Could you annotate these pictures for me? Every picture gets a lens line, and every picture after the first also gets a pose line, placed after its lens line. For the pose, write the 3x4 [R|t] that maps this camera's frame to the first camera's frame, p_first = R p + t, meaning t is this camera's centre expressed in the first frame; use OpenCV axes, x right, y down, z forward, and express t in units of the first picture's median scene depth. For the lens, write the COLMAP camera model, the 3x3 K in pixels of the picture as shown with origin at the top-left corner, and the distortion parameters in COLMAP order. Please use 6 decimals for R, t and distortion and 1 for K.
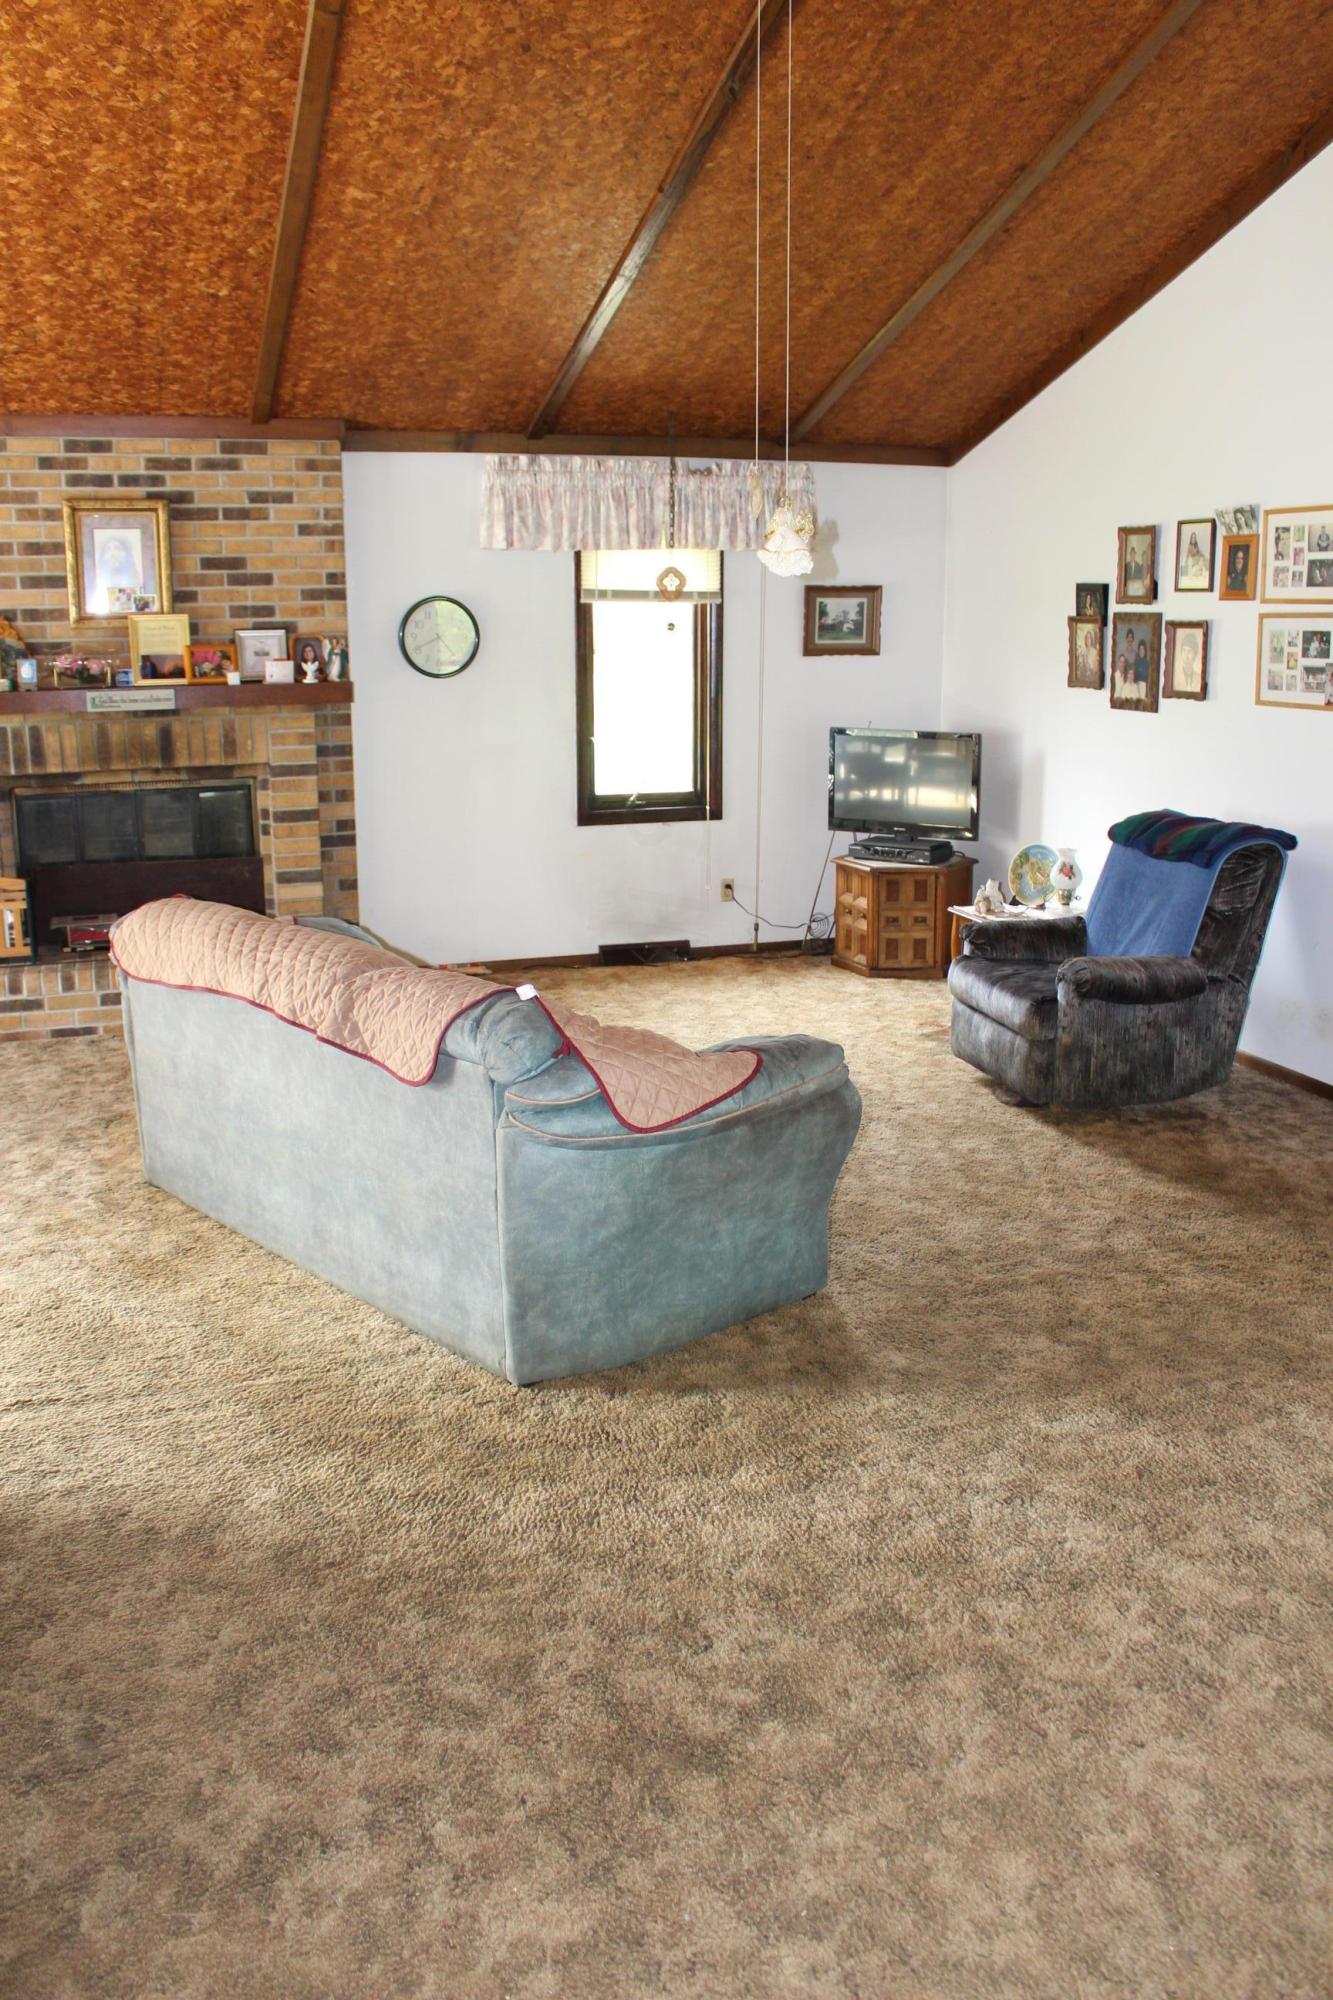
lens RADIAL K [[1641.2, 0, 673.0], [0, 1641.2, 1016.4], [0, 0, 1]] dist [-0.157849, 0.124993]
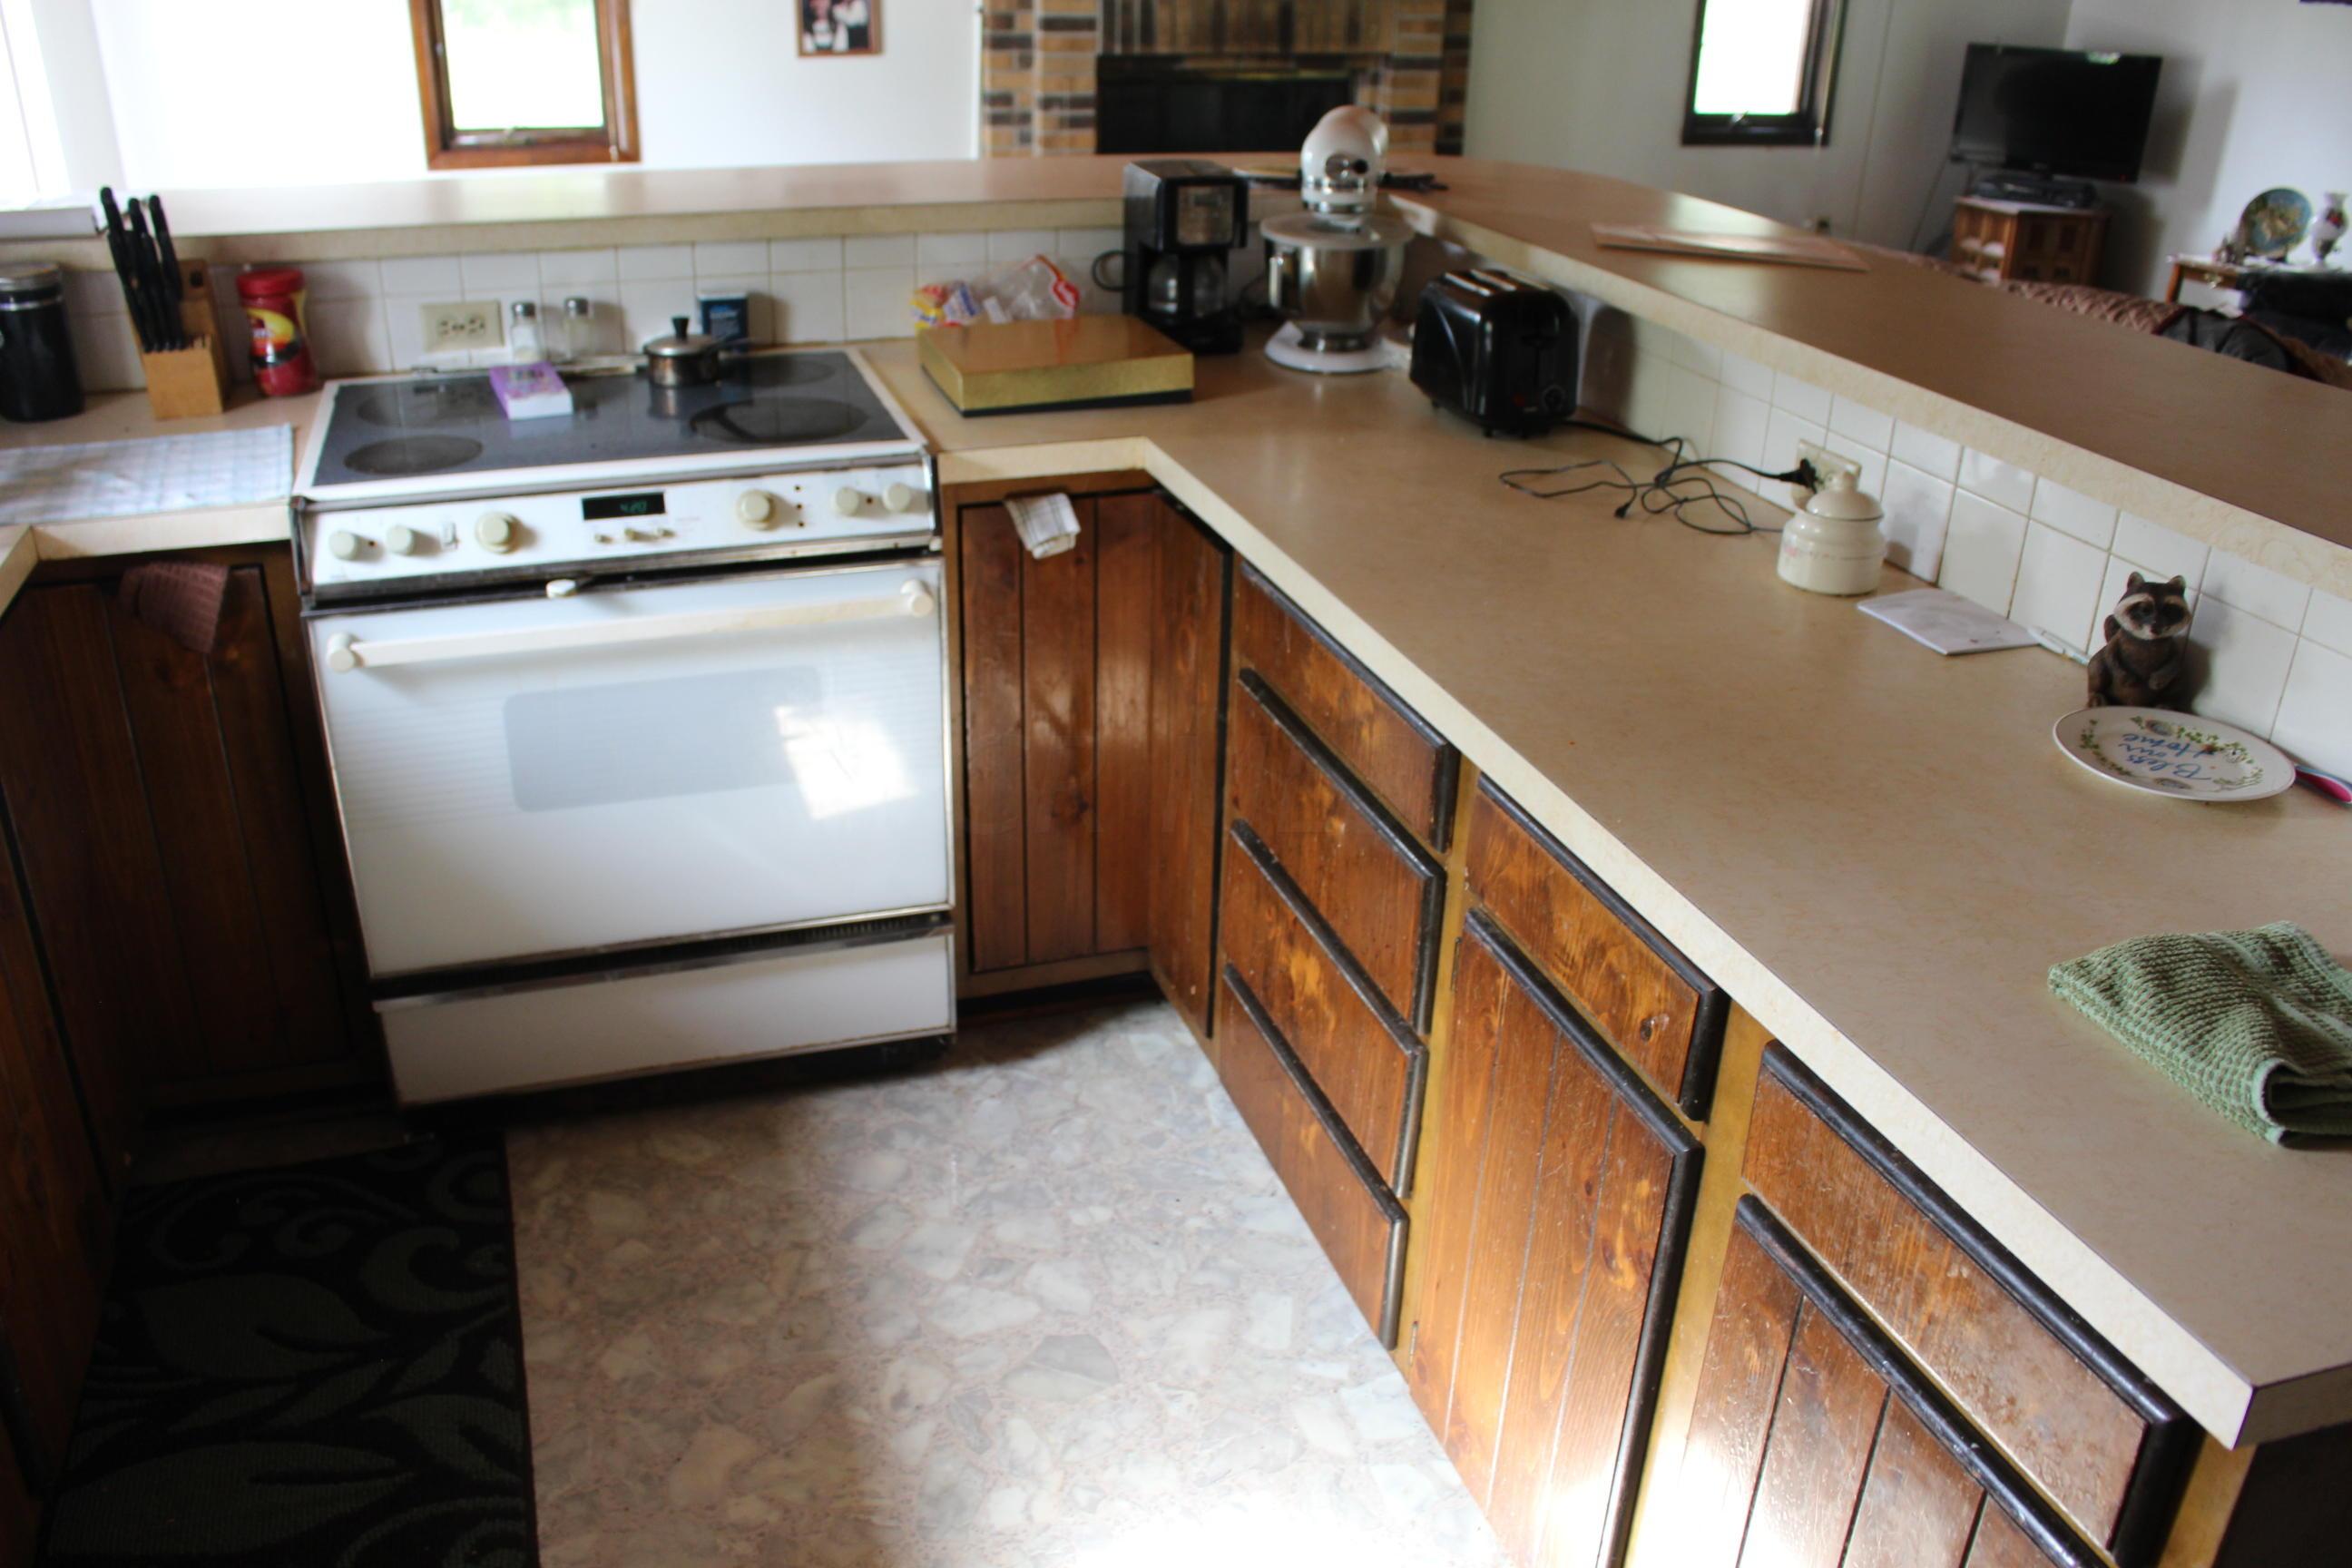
lens RADIAL K [[1928.4, 0, 1150.6], [0, 1928.4, 784.1], [0, 0, 1]] dist [-0.162299, 0.131950]
pose [[0.999472, 0.029114, -0.014439, -0.362218], [-0.025693, 0.979962, 0.197520, 0.031282], [0.019900, -0.197045, 0.980192, -0.066320]]
